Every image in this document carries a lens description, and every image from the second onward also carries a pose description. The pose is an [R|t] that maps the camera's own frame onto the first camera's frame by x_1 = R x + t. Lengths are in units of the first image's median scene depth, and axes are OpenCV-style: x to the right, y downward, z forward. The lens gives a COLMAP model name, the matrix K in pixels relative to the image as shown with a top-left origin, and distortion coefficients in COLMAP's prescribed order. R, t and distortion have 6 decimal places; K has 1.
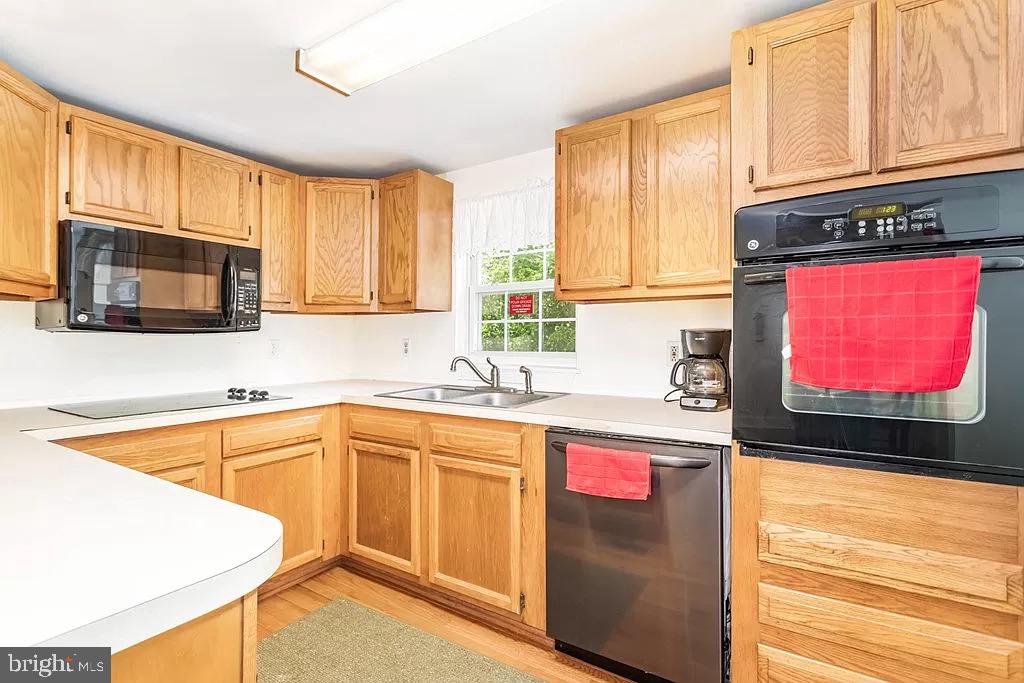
lens RADIAL K [[482.5, 0, 512.0], [0, 482.5, 341.5], [0, 0, 1]] dist [-0.001896, -0.000166]
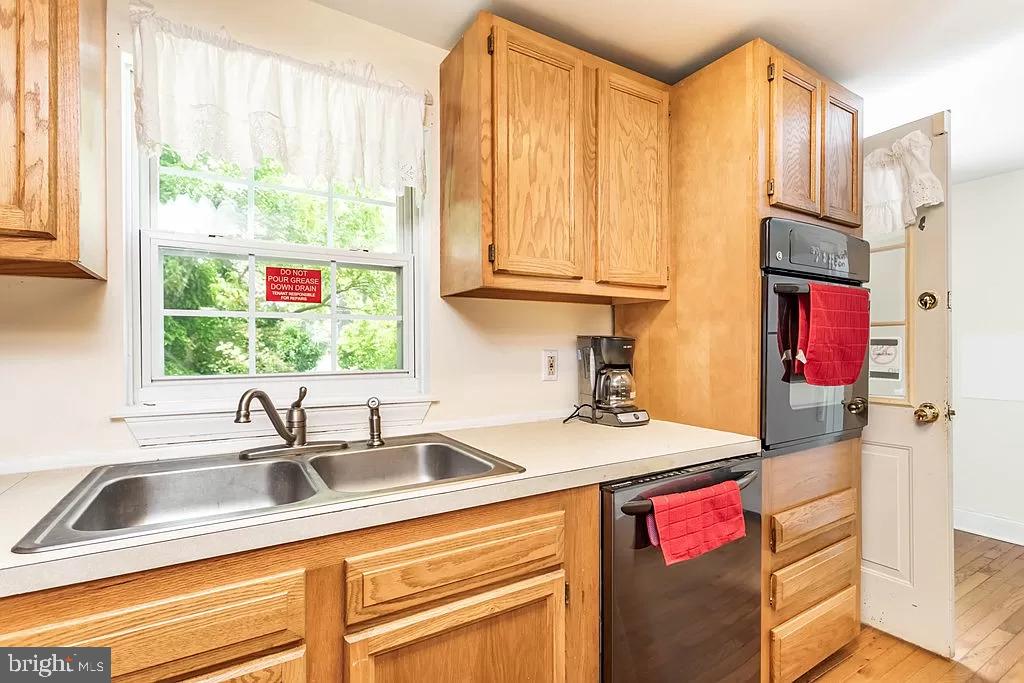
lens RADIAL K [[486.1, 0, 512.8], [0, 486.1, 357.4], [0, 0, 1]] dist [-0.003414, -0.000750]
pose [[0.431734, -0.016436, 0.901851, -0.493443], [0.013414, 0.999840, 0.011800, 0.001173], [-0.901901, 0.007003, 0.431885, 0.745153]]
